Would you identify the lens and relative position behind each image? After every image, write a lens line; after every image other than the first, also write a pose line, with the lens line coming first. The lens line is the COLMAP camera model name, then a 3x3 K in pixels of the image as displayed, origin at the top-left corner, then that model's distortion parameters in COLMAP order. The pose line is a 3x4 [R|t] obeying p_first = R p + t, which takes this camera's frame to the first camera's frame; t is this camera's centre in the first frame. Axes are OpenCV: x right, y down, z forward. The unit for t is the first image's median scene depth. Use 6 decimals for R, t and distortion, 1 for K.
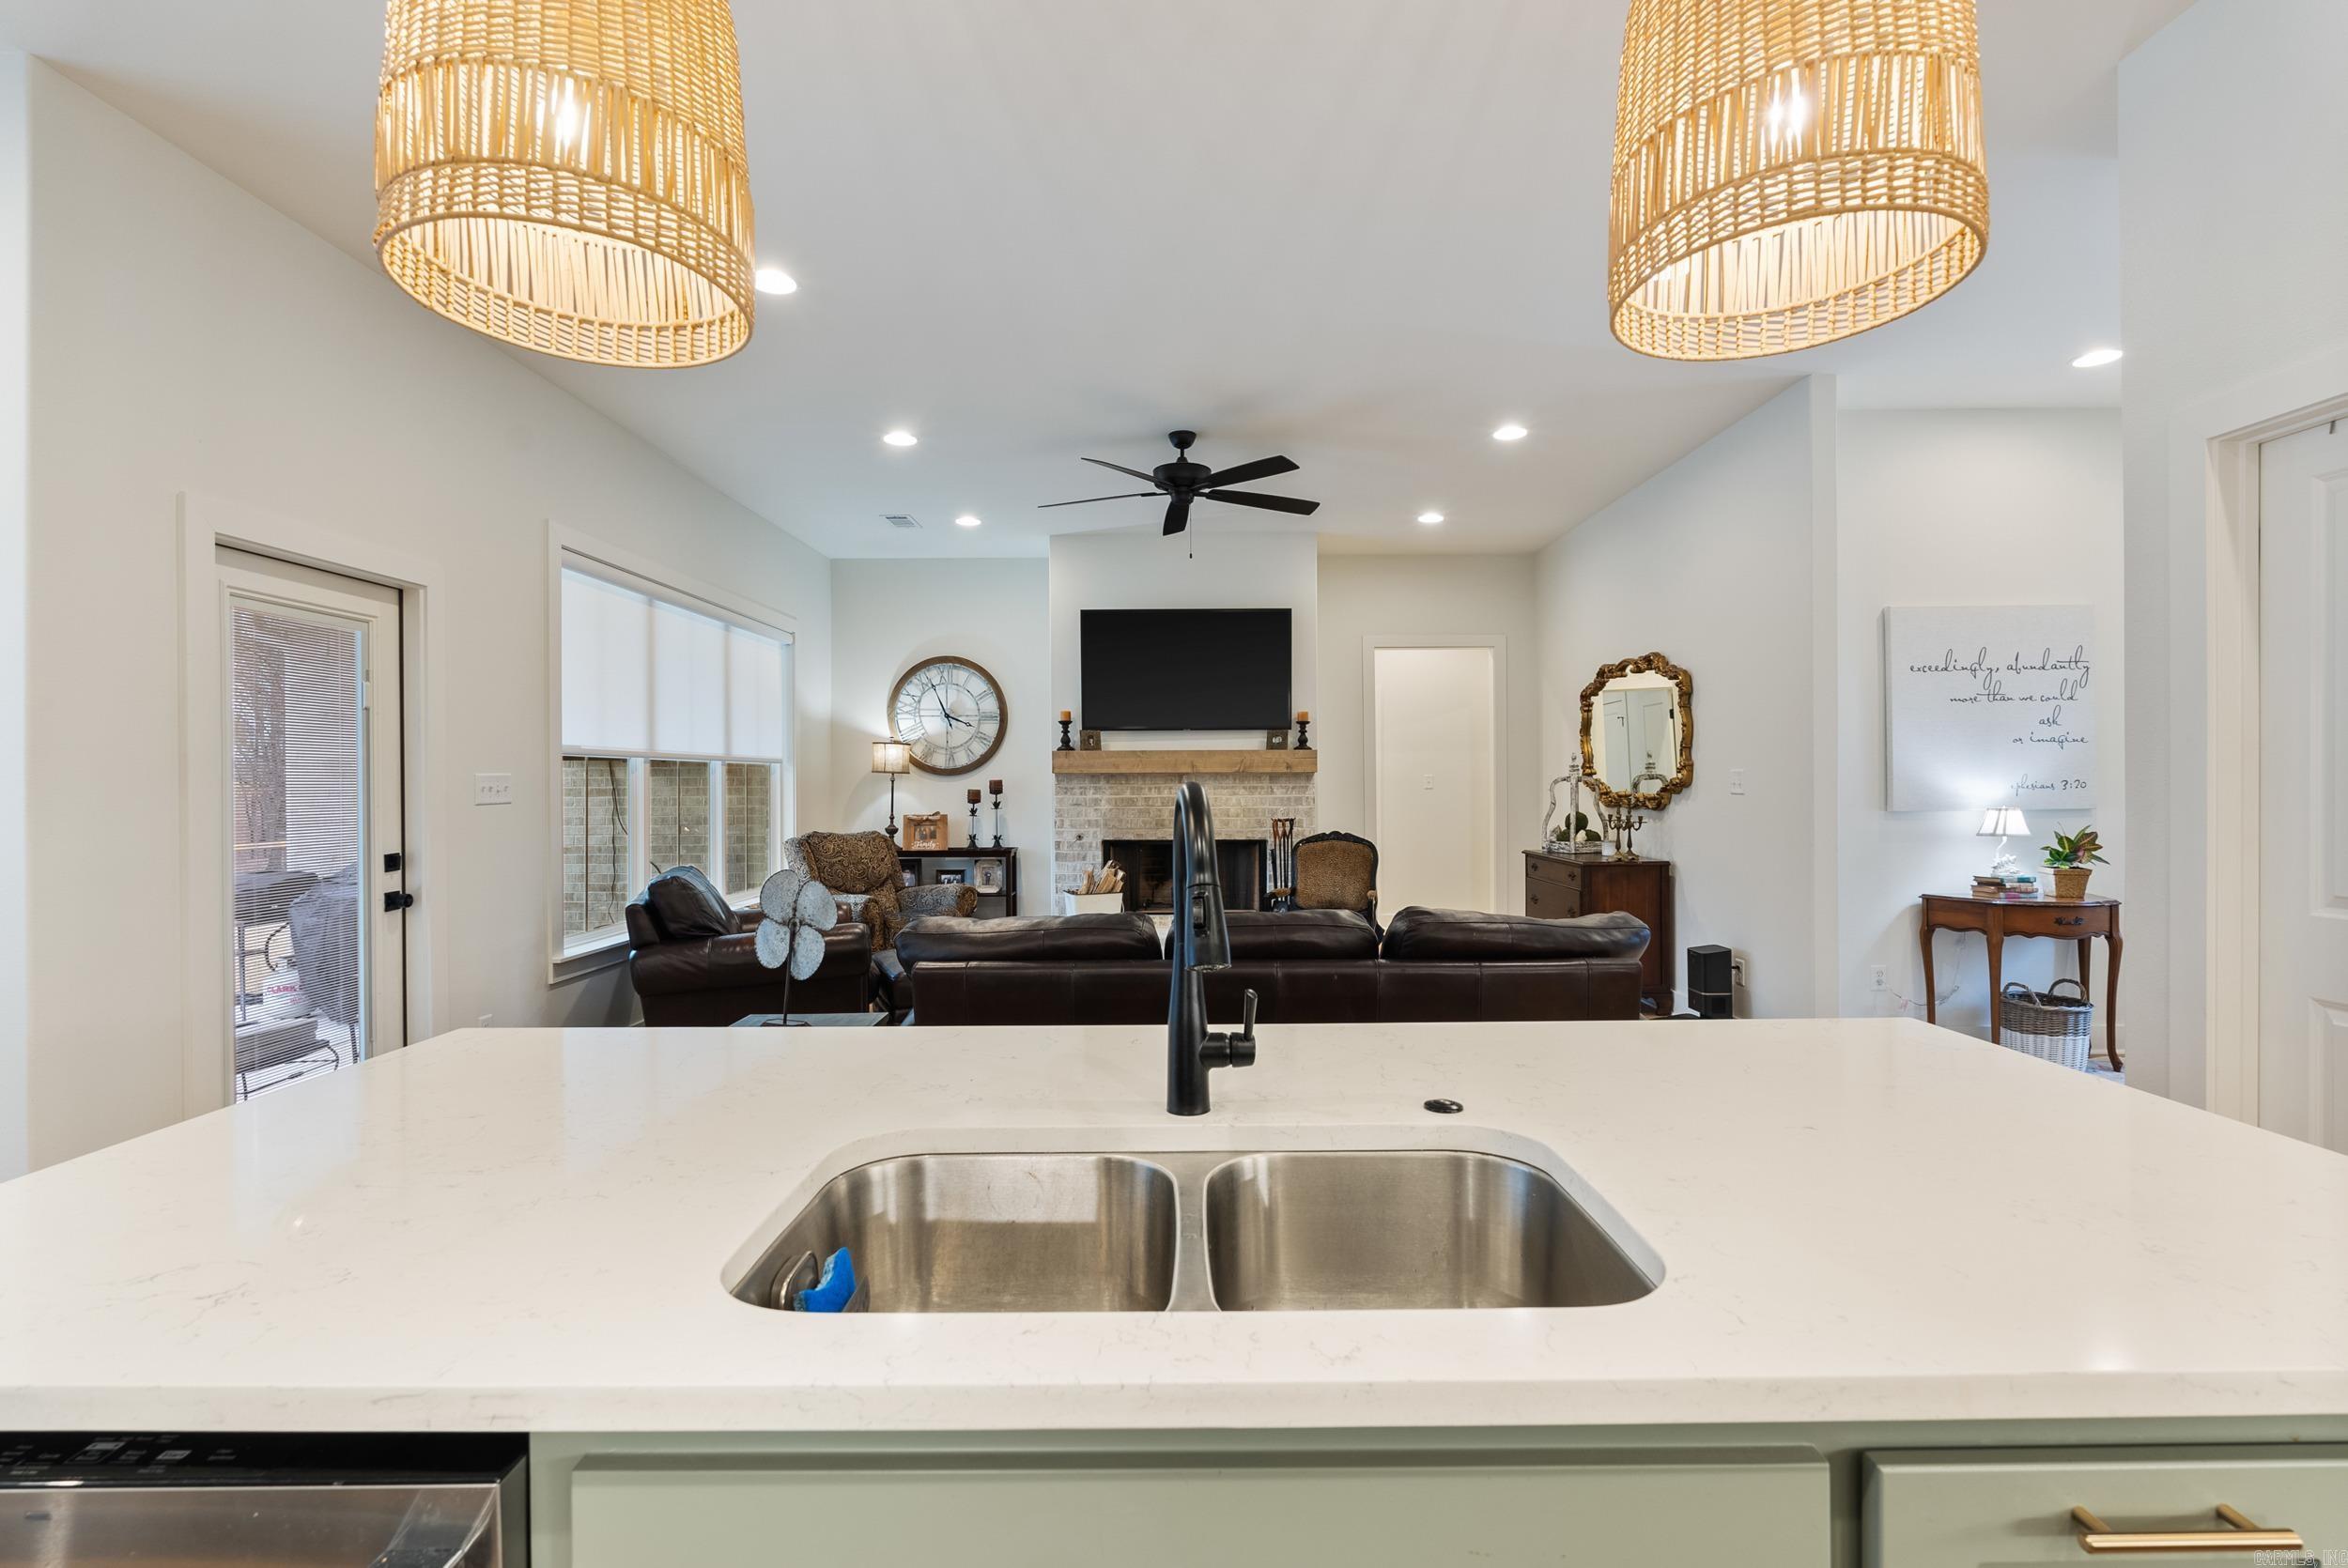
lens RADIAL K [[1036.2, 0, 1174.6], [0, 1036.2, 783.6], [0, 0, 1]] dist [-0.006812, 0.001057]
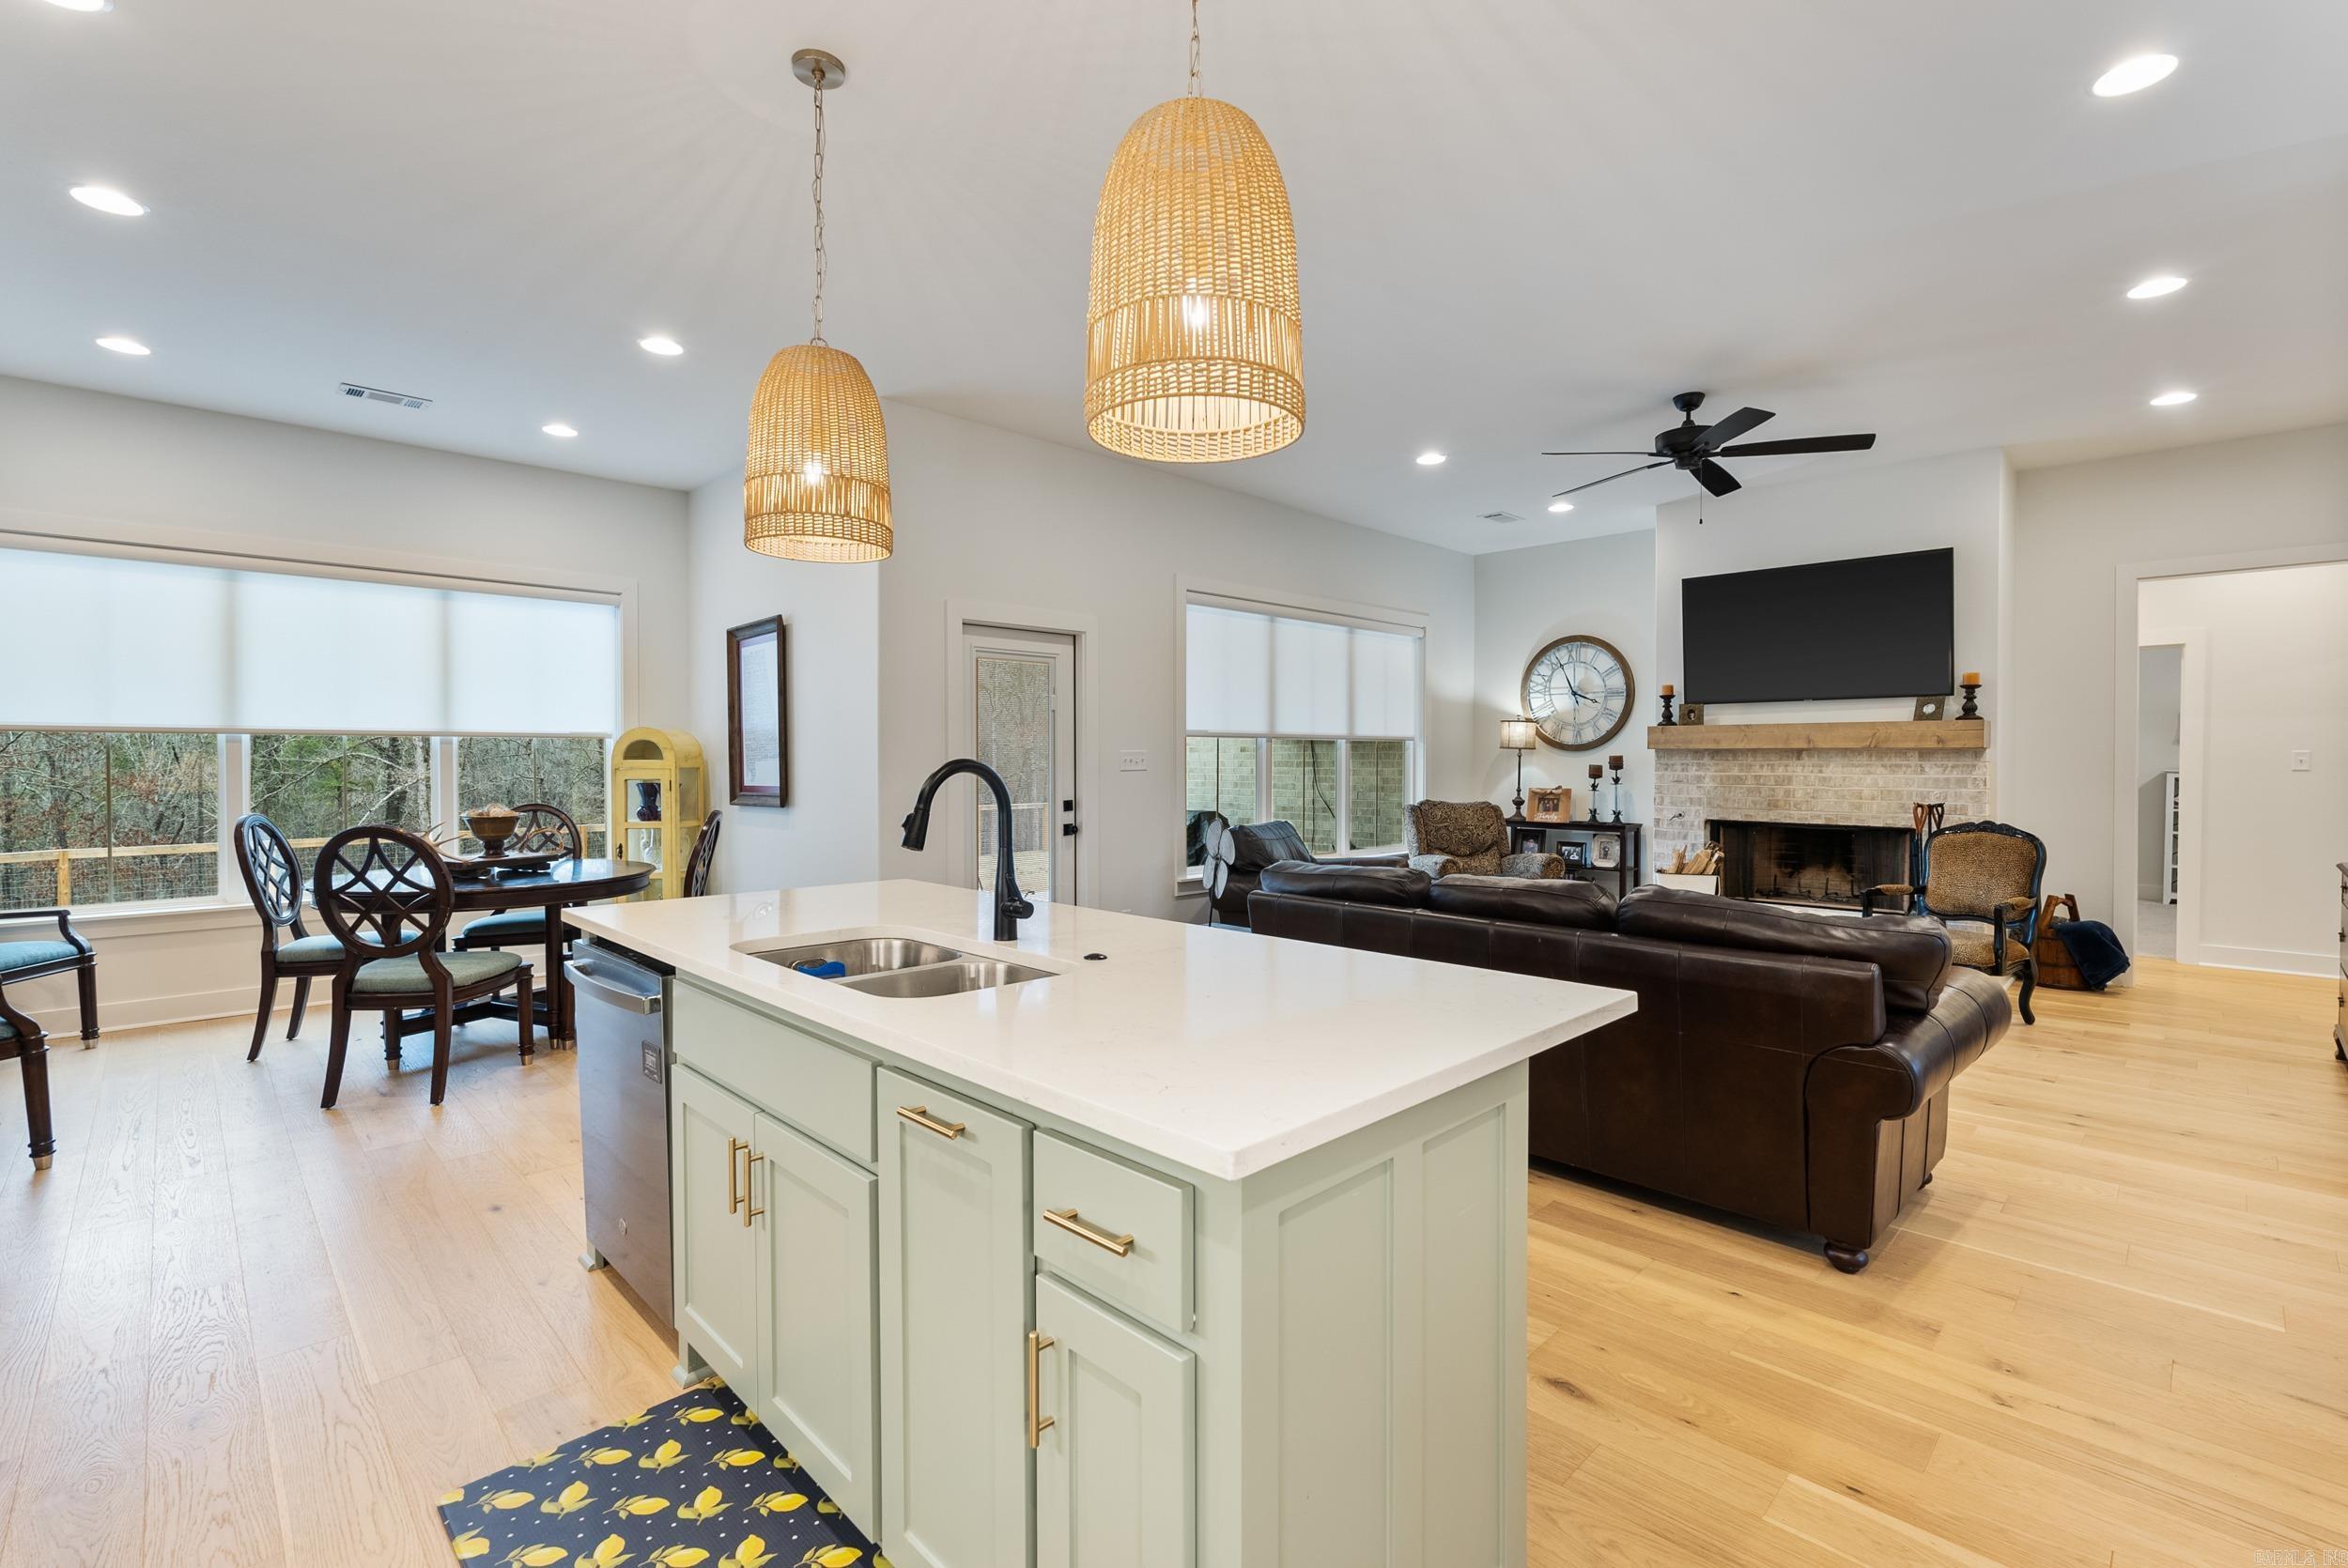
lens RADIAL K [[1036.2, 0, 1177.7], [0, 1036.2, 775.7], [0, 0, 1]] dist [-0.006812, 0.001057]
pose [[0.705615, 0.017605, -0.708377, 0.261054], [-0.005348, 0.999795, 0.019521, -0.001464], [0.708575, -0.009986, 0.705565, -0.011033]]
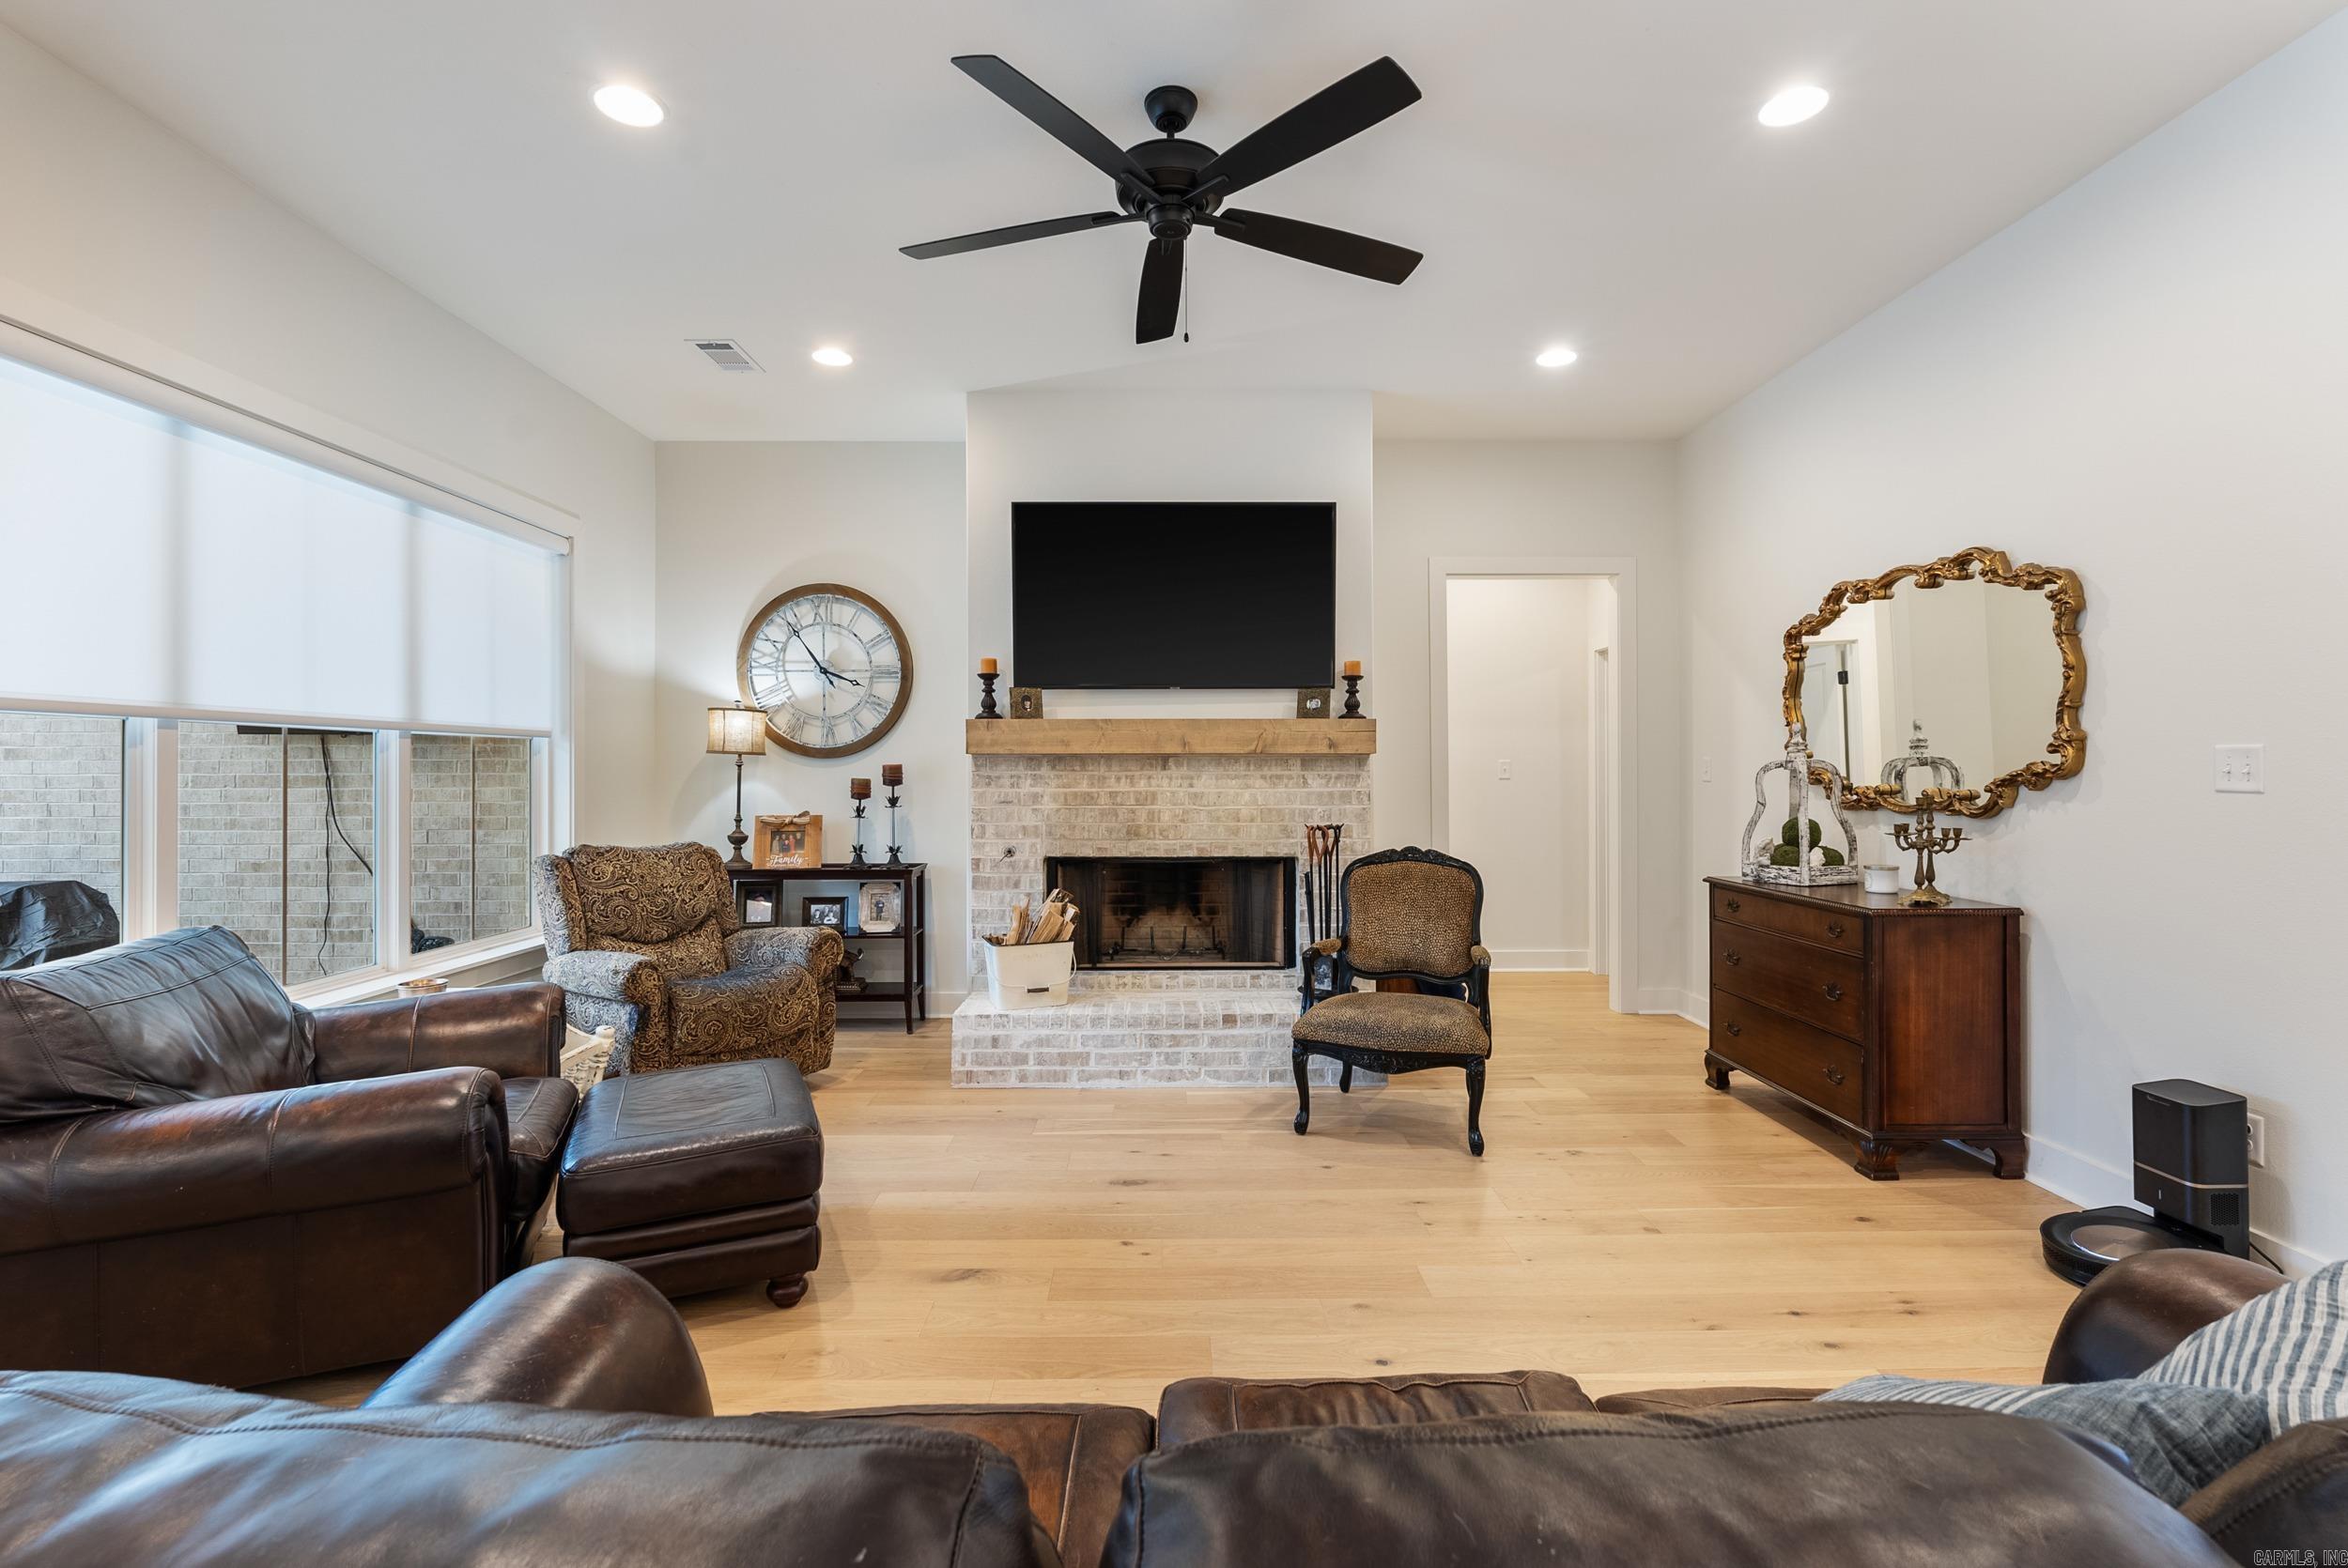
lens RADIAL K [[1036.2, 0, 1170.5], [0, 1036.2, 769.2], [0, 0, 1]] dist [-0.006812, 0.001057]
pose [[0.999926, 0.002940, 0.011788, 0.001486], [-0.002902, 0.999991, -0.003168, 0.001228], [-0.011798, 0.003133, 0.999925, 0.349869]]
